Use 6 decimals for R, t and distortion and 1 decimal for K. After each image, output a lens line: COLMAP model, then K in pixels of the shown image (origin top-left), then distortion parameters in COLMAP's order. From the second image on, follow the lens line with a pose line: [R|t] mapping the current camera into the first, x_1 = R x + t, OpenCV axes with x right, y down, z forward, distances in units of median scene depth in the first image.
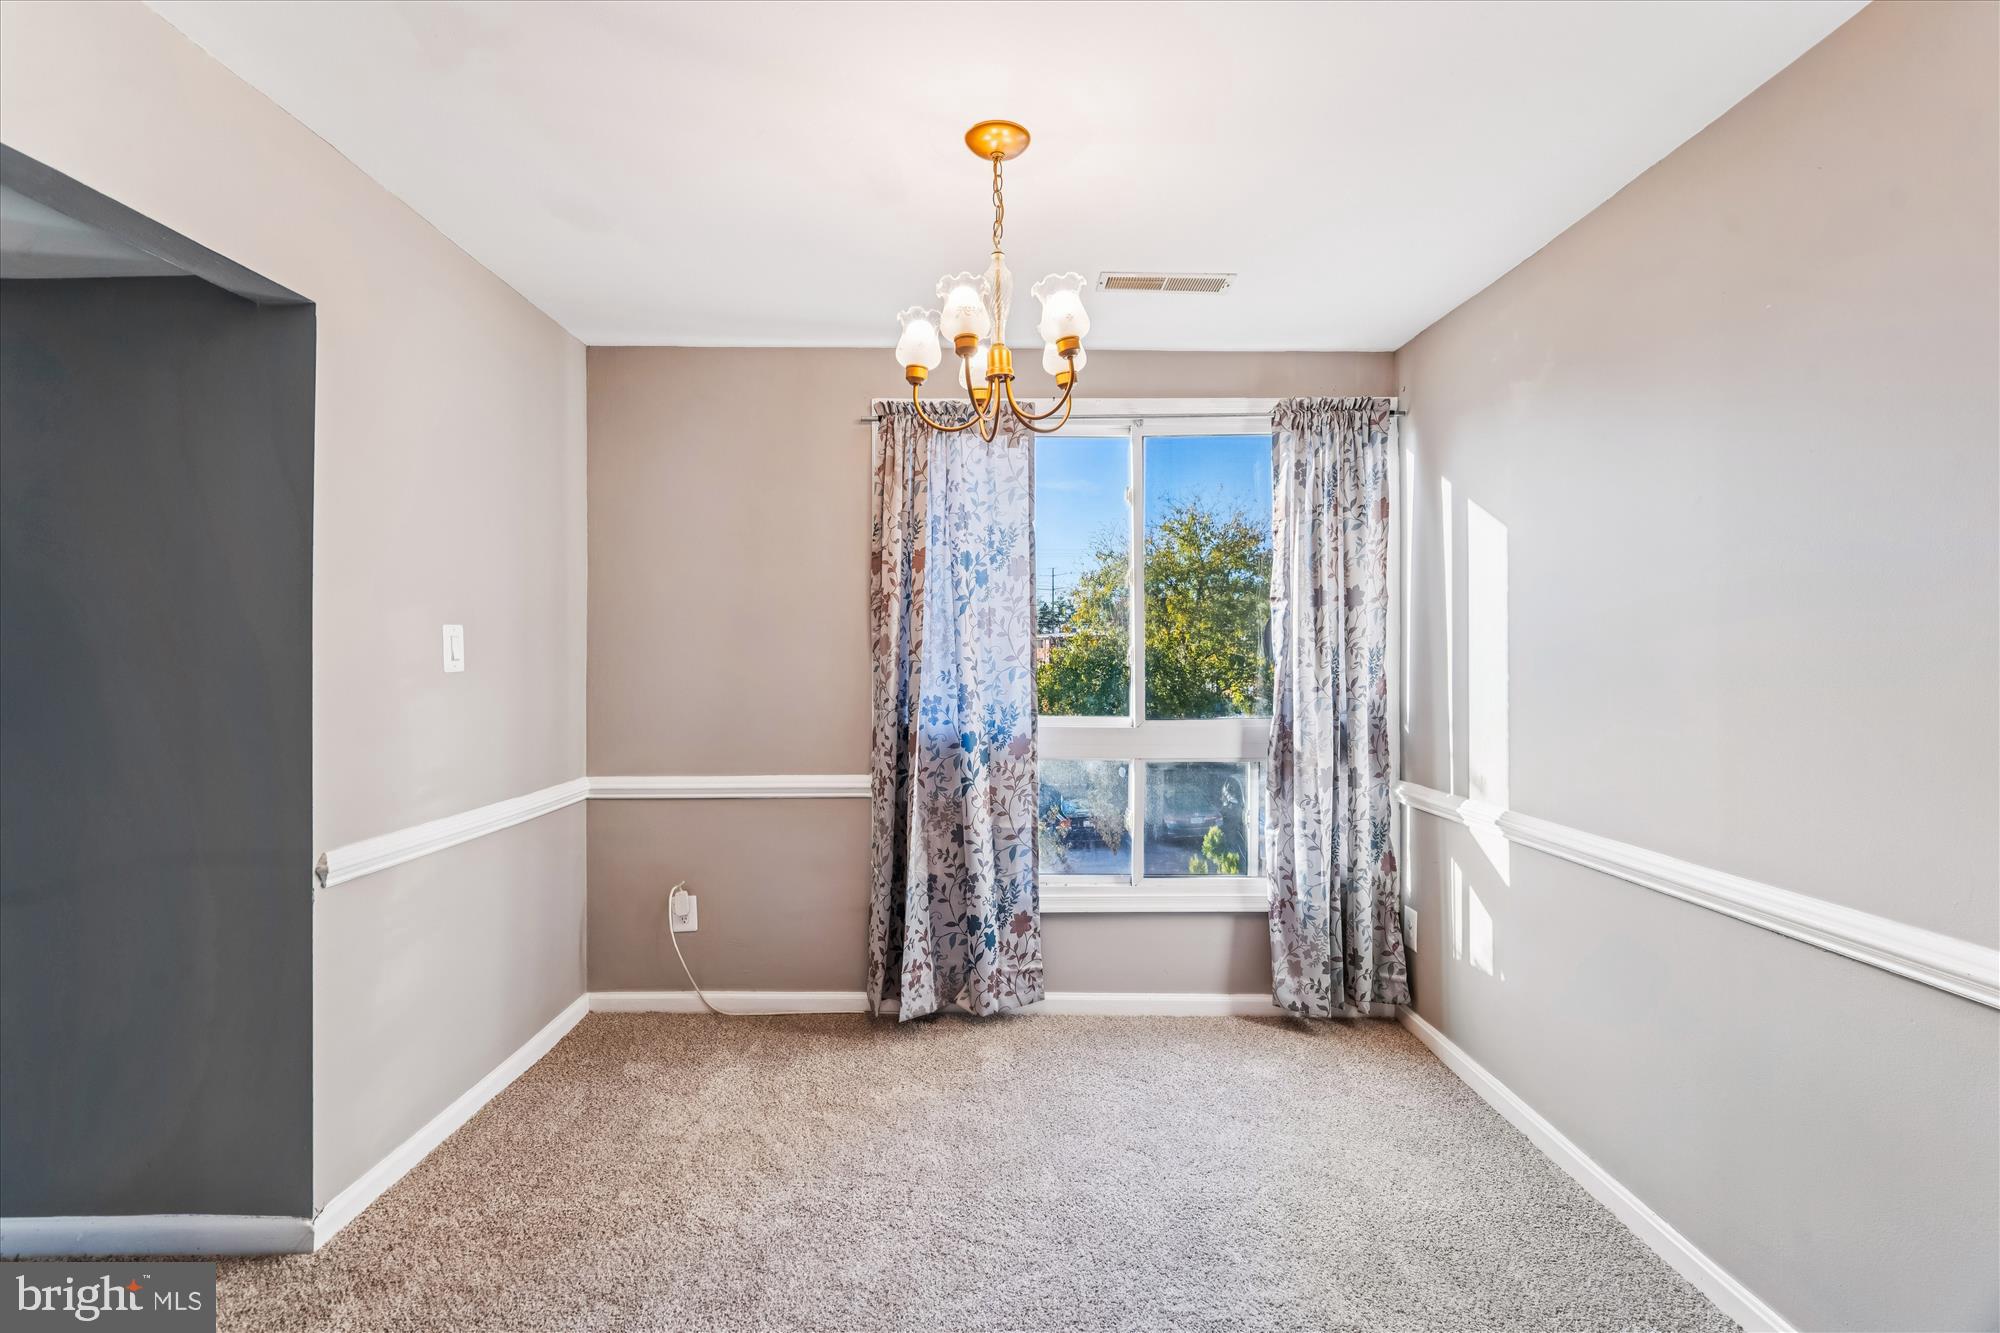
lens RADIAL K [[900.1, 0, 990.7], [0, 900.1, 661.8], [0, 0, 1]] dist [-0.011201, 0.001931]
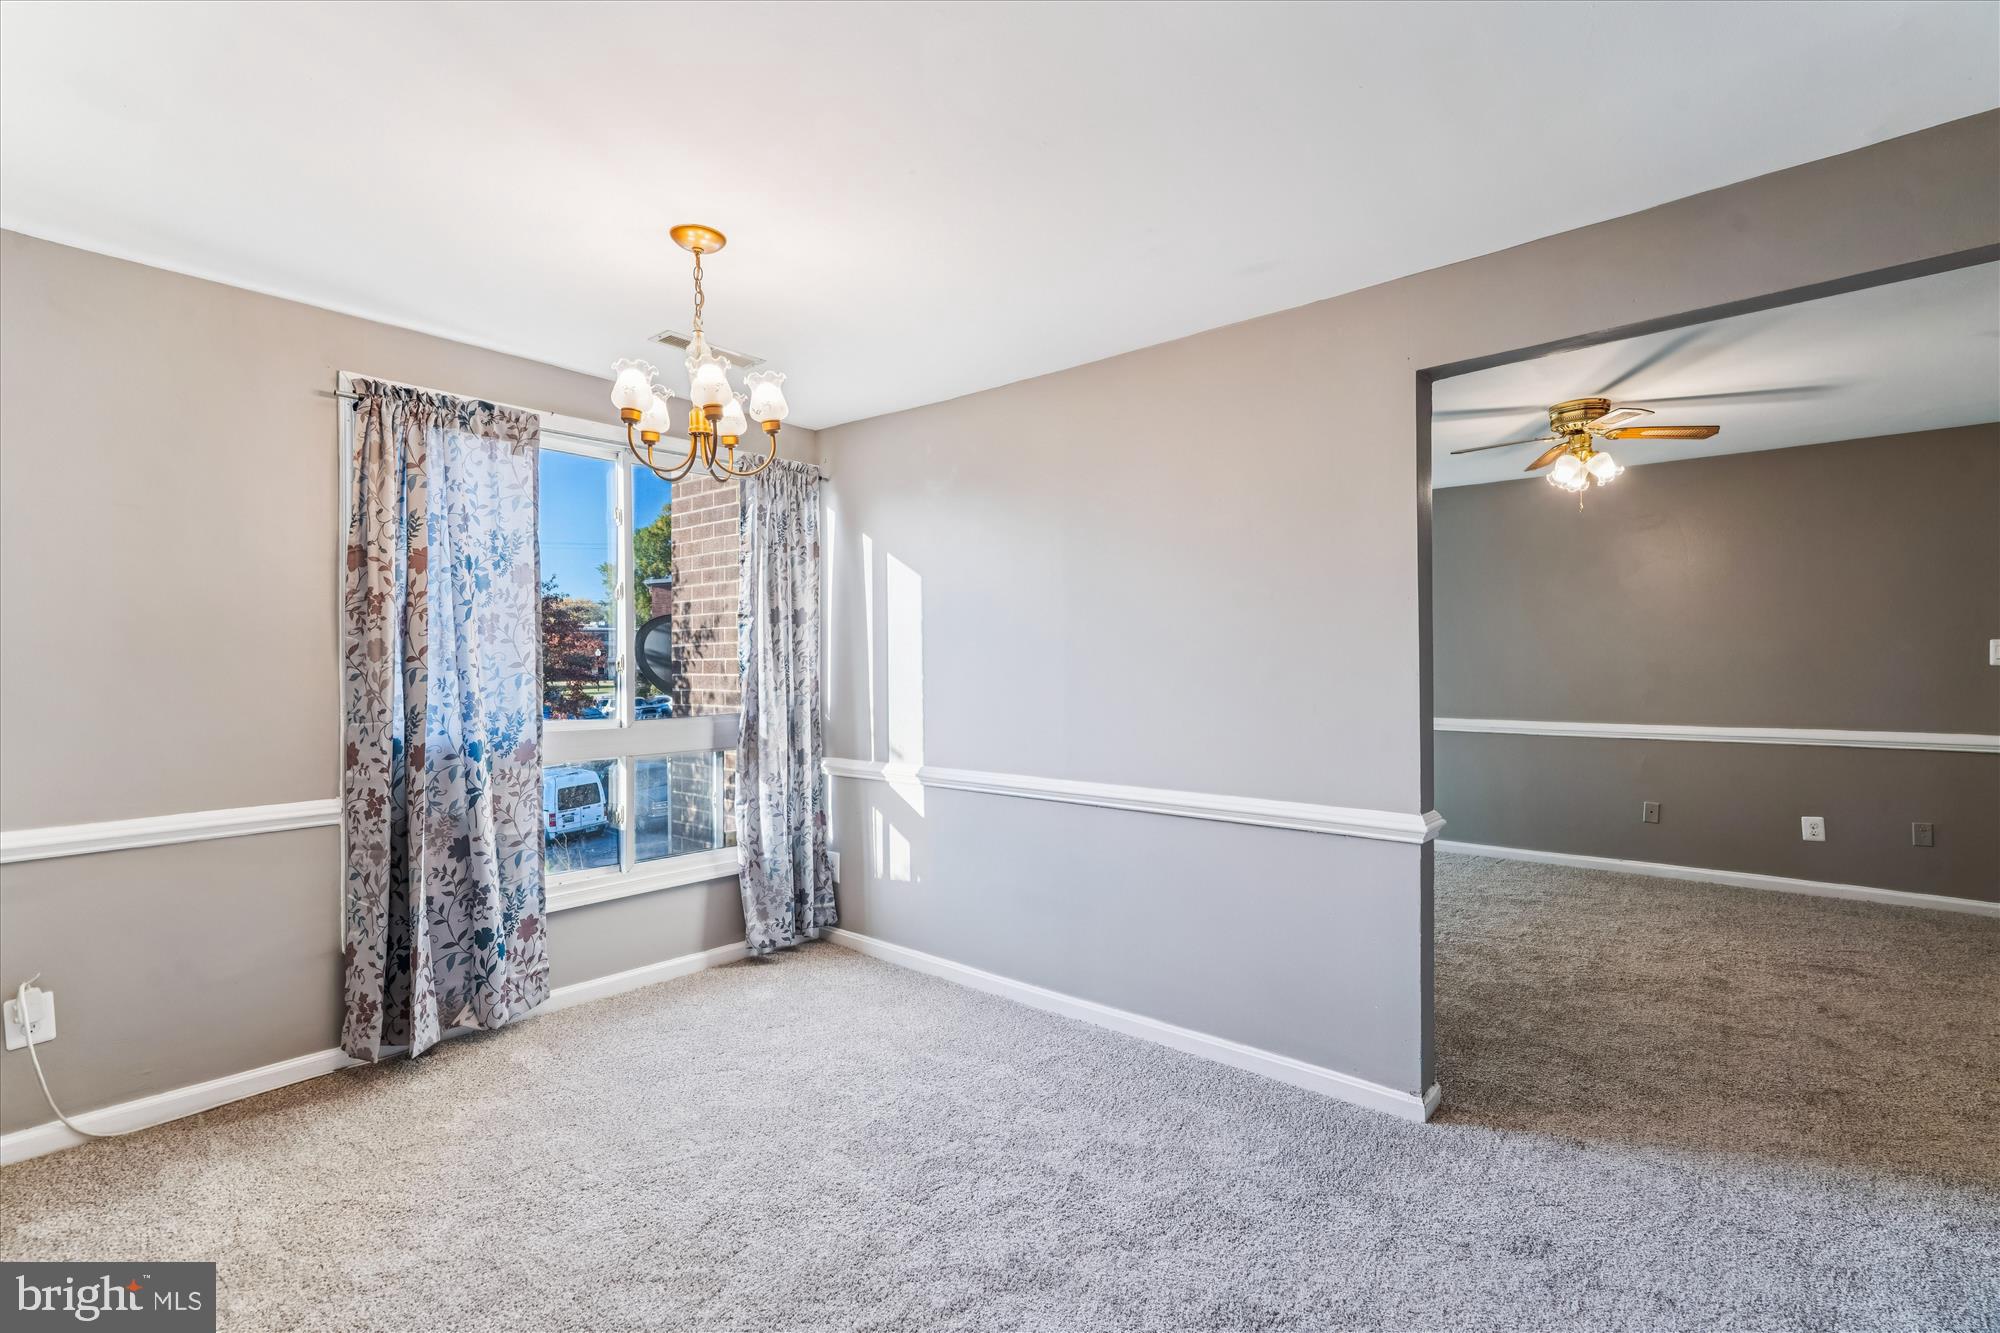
lens RADIAL K [[900.1, 0, 992.4], [0, 900.1, 659.0], [0, 0, 1]] dist [-0.011201, 0.001931]
pose [[0.653466, 0.002421, 0.756952, -0.391489], [0.004349, 0.999966, -0.006954, -0.001219], [-0.756944, 0.007836, 0.653433, -0.055276]]
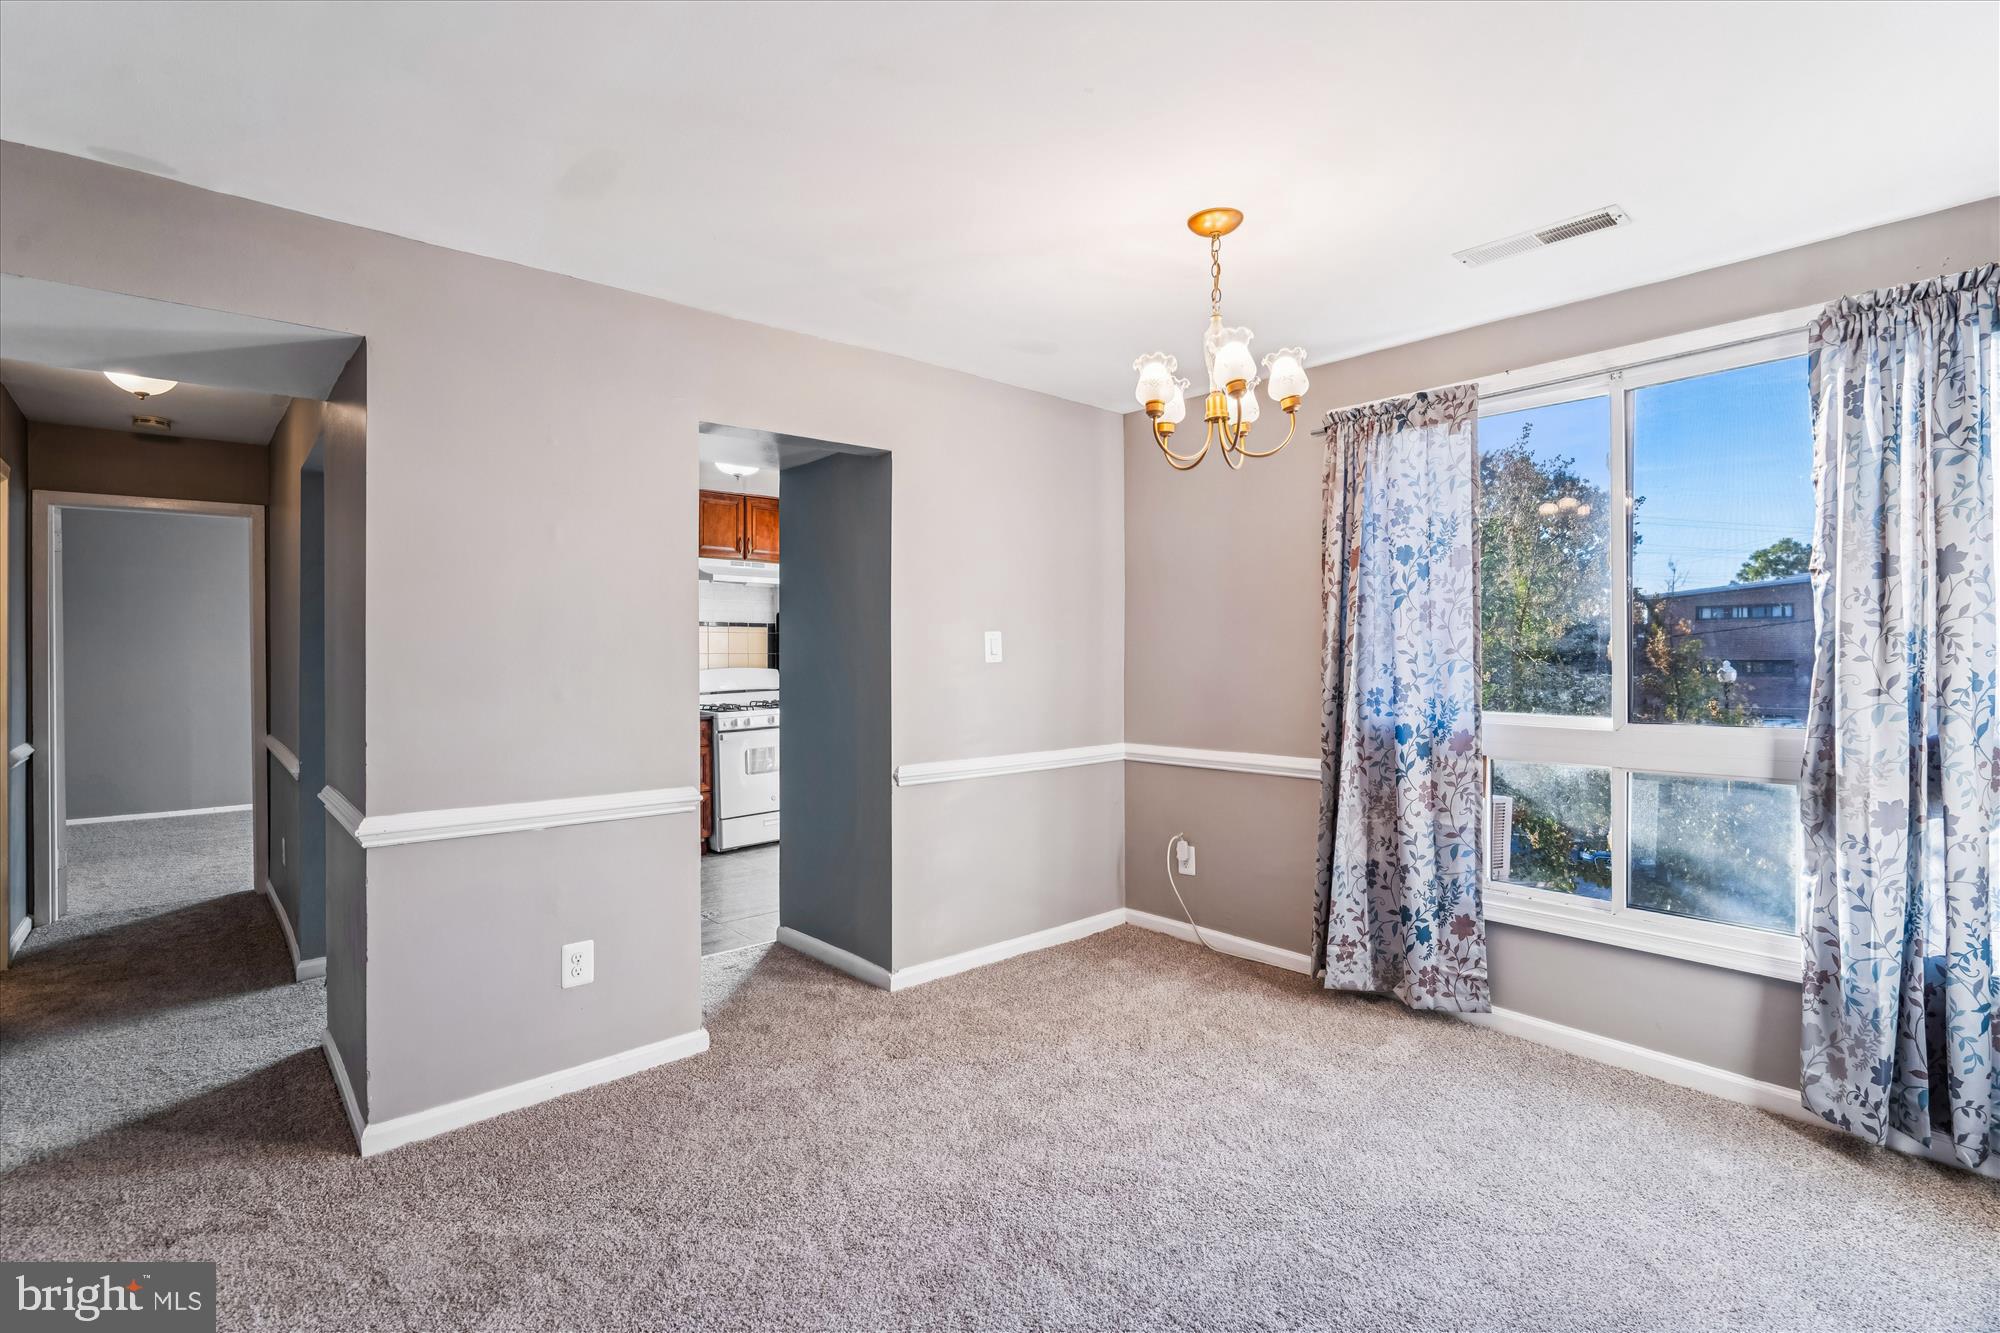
lens RADIAL K [[900.1, 0, 1000.4], [0, 900.1, 651.3], [0, 0, 1]] dist [-0.011201, 0.001931]
pose [[0.663883, -0.004068, -0.747825, 0.428614], [0.002933, 0.999992, -0.002836, -0.002411], [0.747830, -0.000311, 0.663890, -0.008629]]
